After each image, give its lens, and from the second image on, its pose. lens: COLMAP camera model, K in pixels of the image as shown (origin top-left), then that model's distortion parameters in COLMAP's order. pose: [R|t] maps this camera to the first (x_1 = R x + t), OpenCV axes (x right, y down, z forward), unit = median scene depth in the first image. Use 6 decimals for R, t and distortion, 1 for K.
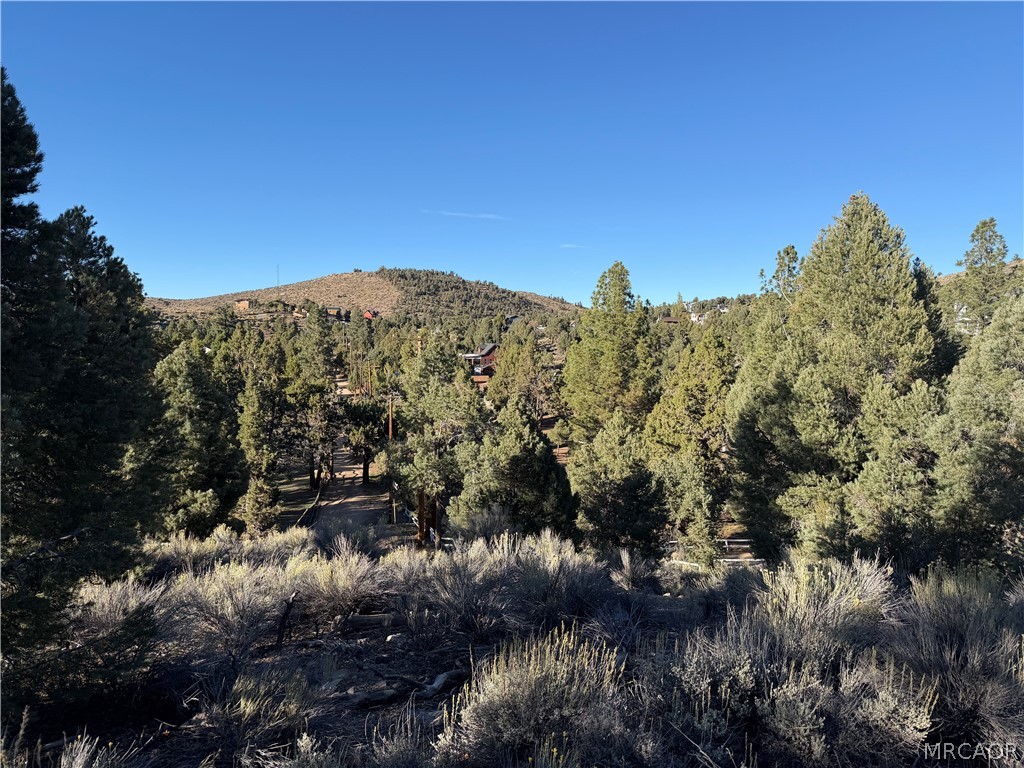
lens RADIAL K [[706.4, 0, 533.0], [0, 706.4, 381.8], [0, 0, 1]] dist [0.076882, -0.106911]
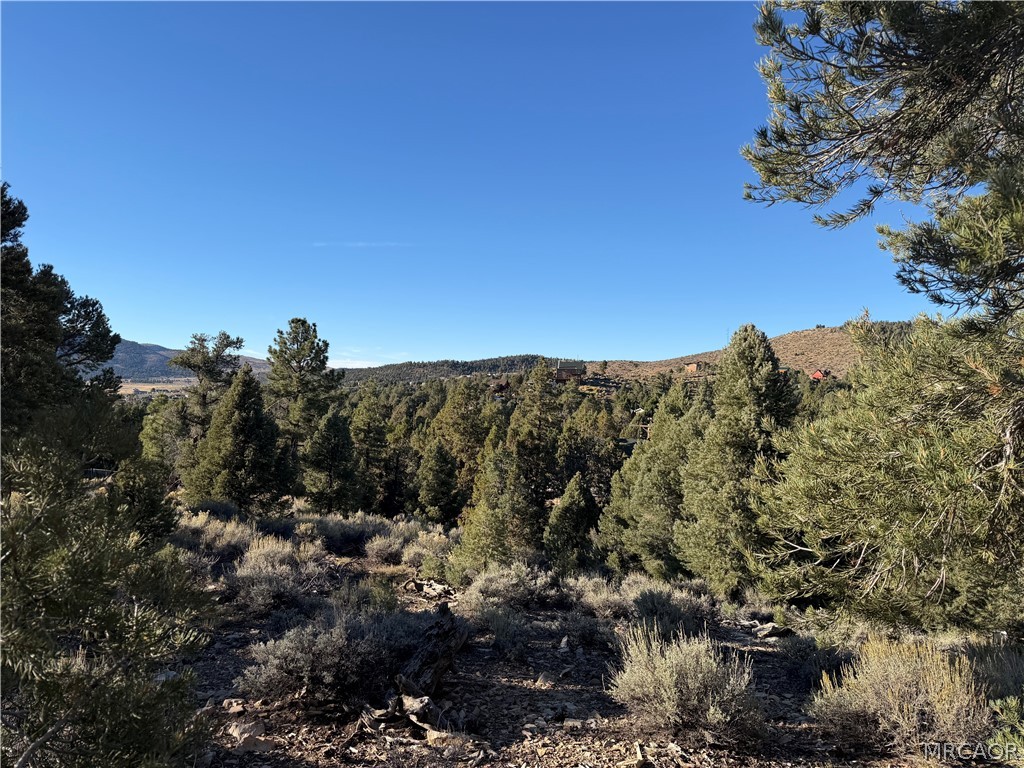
lens RADIAL K [[706.4, 0, 506.6], [0, 706.4, 406.0], [0, 0, 1]] dist [0.076882, -0.106911]
pose [[0.788083, 0.020128, -0.615240, 1.235728], [-0.048579, 0.998382, -0.029564, -0.119987], [0.613649, 0.053187, 0.787785, -0.685476]]
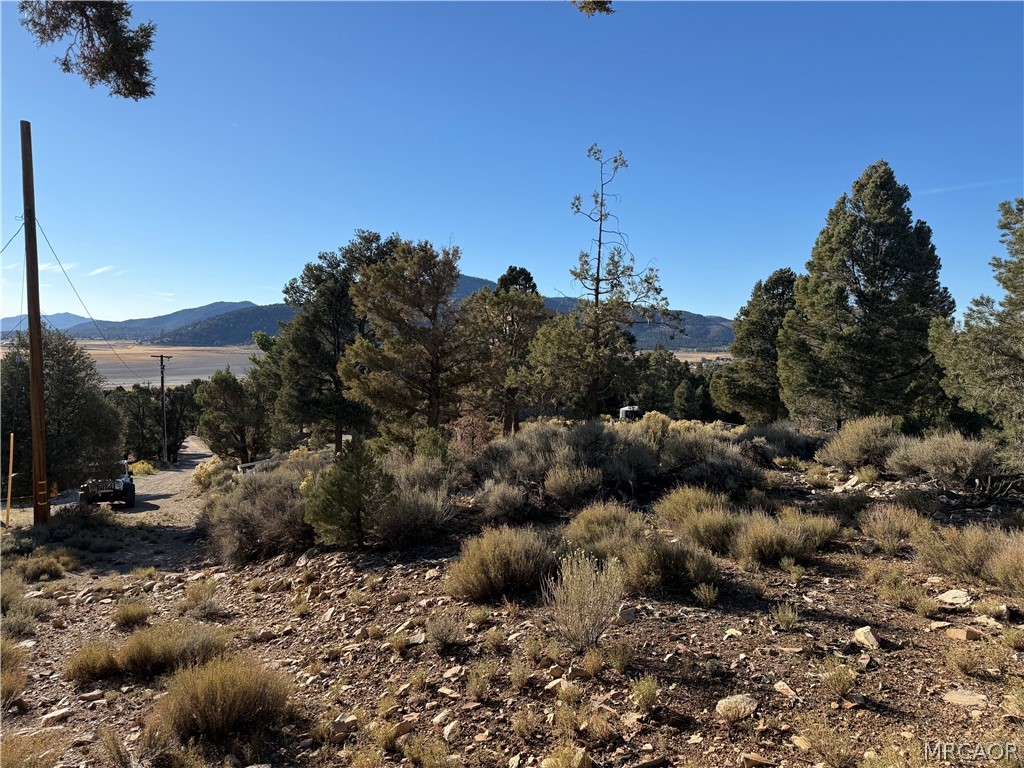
lens RADIAL K [[706.4, 0, 506.1], [0, 706.4, 388.1], [0, 0, 1]] dist [0.076882, -0.106911]
pose [[0.162895, 0.049336, -0.985409, 1.581368], [-0.075069, 0.996474, 0.037480, -0.067709], [0.983783, 0.067868, 0.166025, -1.339820]]
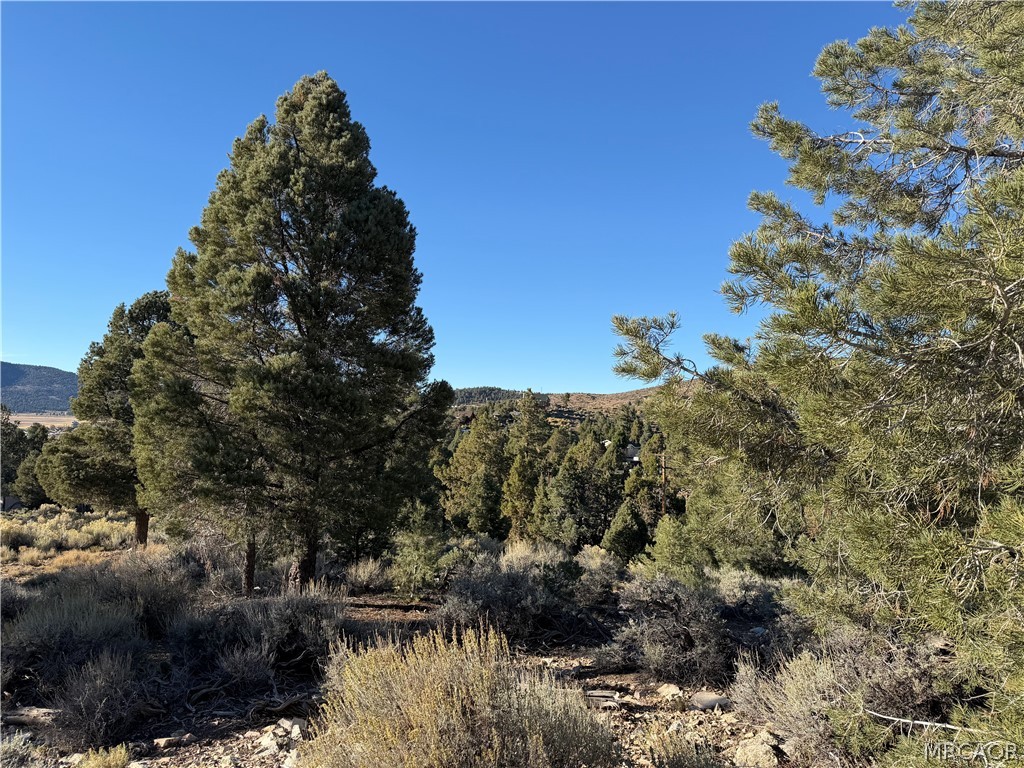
lens RADIAL K [[706.4, 0, 520.1], [0, 706.4, 388.1], [0, 0, 1]] dist [0.076882, -0.106911]
pose [[0.835580, -0.020162, -0.548998, 1.035410], [-0.044247, 0.993610, -0.103836, -0.087198], [0.547584, 0.111055, 0.829349, -0.995331]]
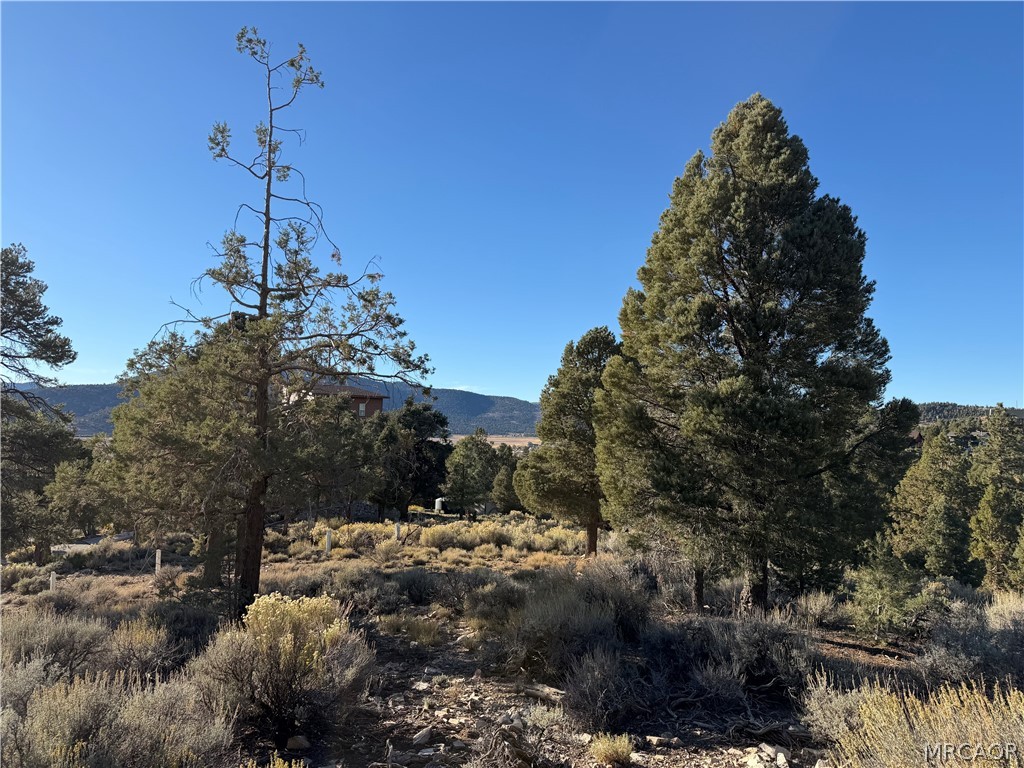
lens RADIAL K [[706.4, 0, 503.9], [0, 706.4, 391.1], [0, 0, 1]] dist [0.076882, -0.106911]
pose [[0.387454, -0.060345, -0.919912, 1.027061], [-0.069950, 0.993054, -0.094605, -0.087088], [0.919232, 0.101003, 0.380541, -1.016995]]
